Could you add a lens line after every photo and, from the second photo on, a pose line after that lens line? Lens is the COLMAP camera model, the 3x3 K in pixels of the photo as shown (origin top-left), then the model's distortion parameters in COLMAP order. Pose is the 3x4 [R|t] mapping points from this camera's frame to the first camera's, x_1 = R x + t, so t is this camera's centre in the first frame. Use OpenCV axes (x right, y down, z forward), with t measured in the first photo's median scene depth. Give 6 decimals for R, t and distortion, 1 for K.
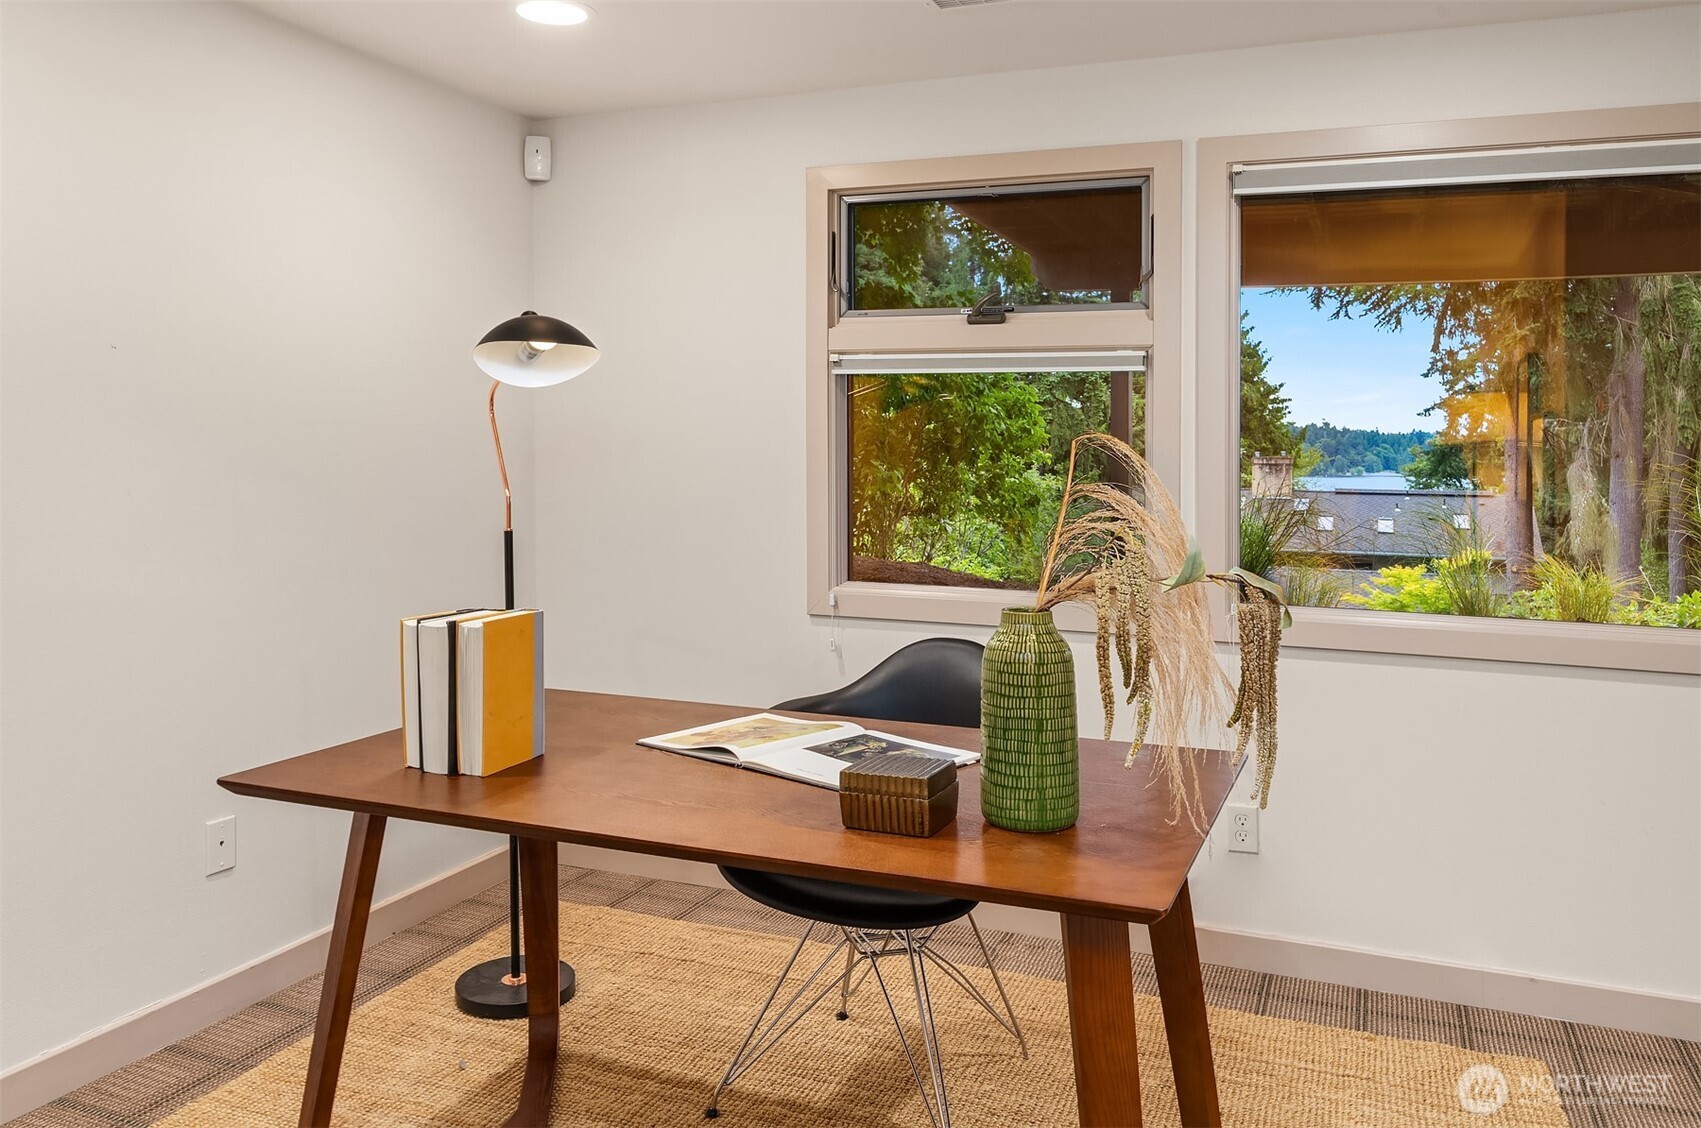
lens RADIAL K [[1268.8, 0, 852.9], [0, 1268.8, 448.2], [0, 0, 1]] dist [0.005768, 0.003231]
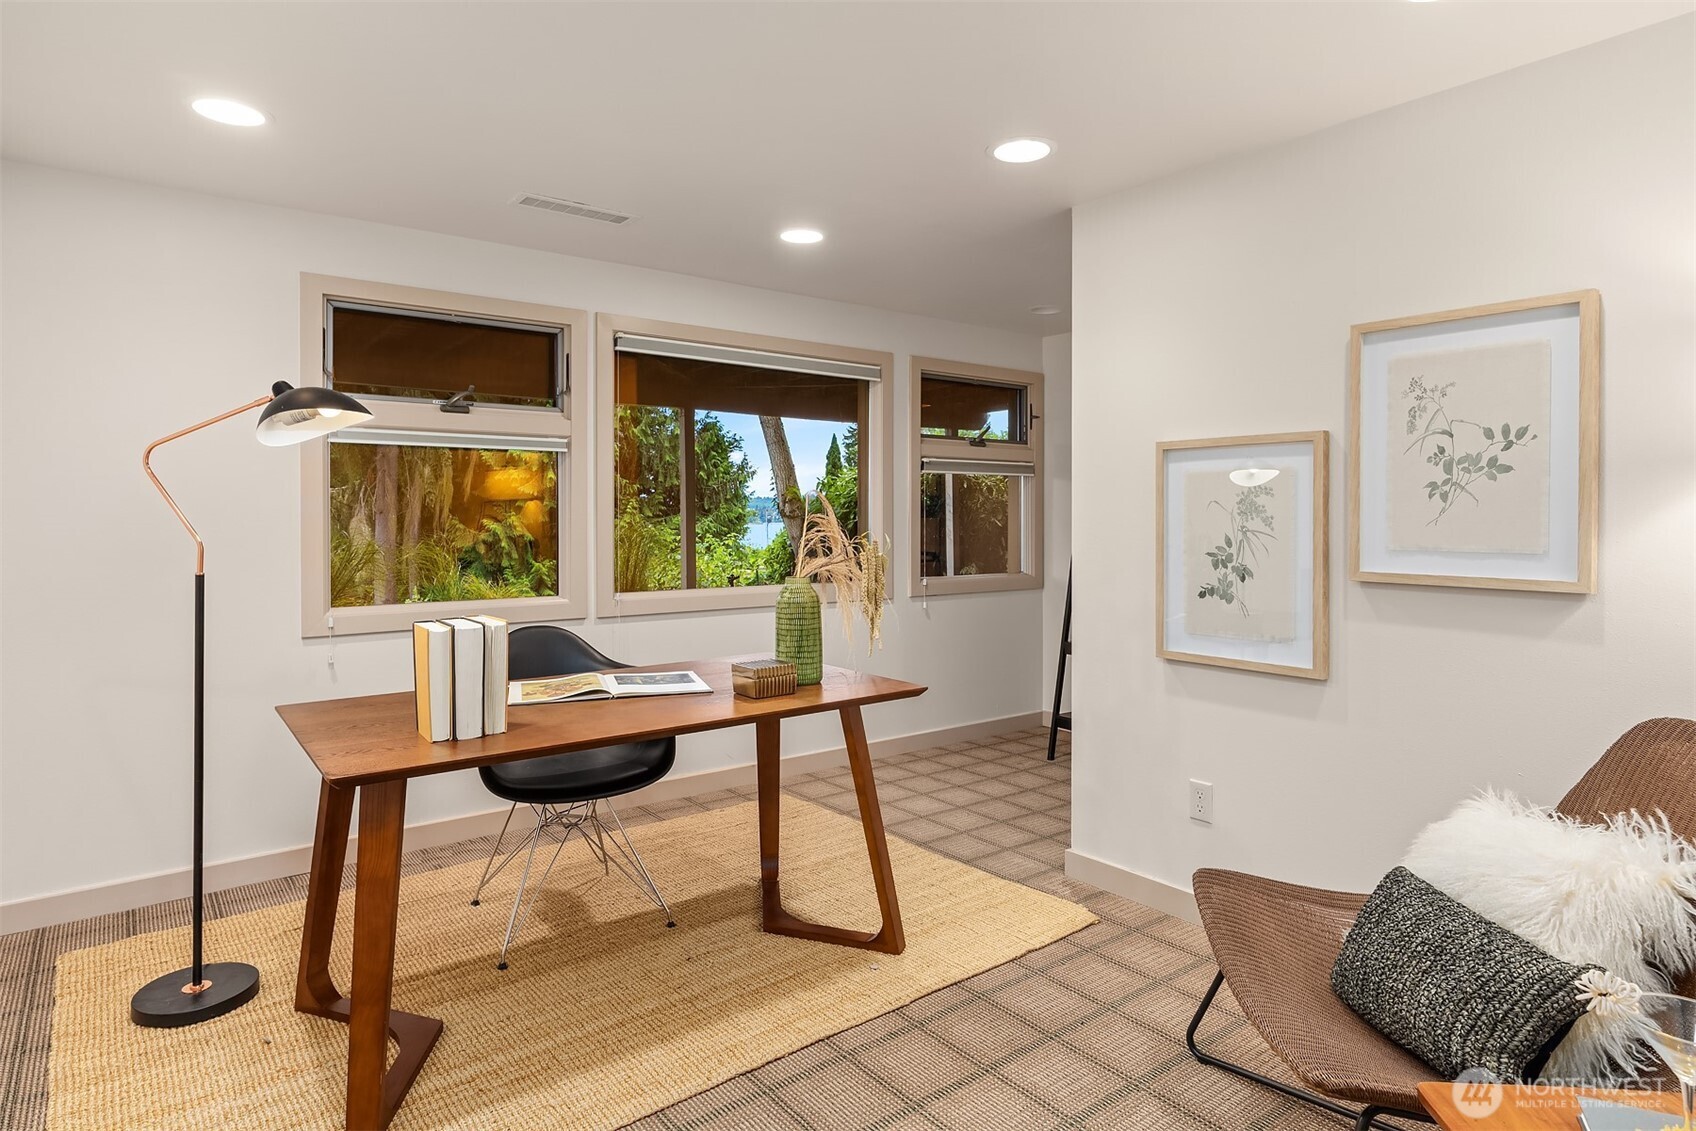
lens RADIAL K [[960.0, 0, 846.4], [0, 960.0, 502.9], [0, 0, 1]] dist [0.001088, 0.000552]
pose [[0.509982, -0.001543, 0.860184, -0.593520], [0.006616, 0.999976, -0.002129, 0.007212], [-0.860160, 0.006777, 0.509980, 0.084722]]
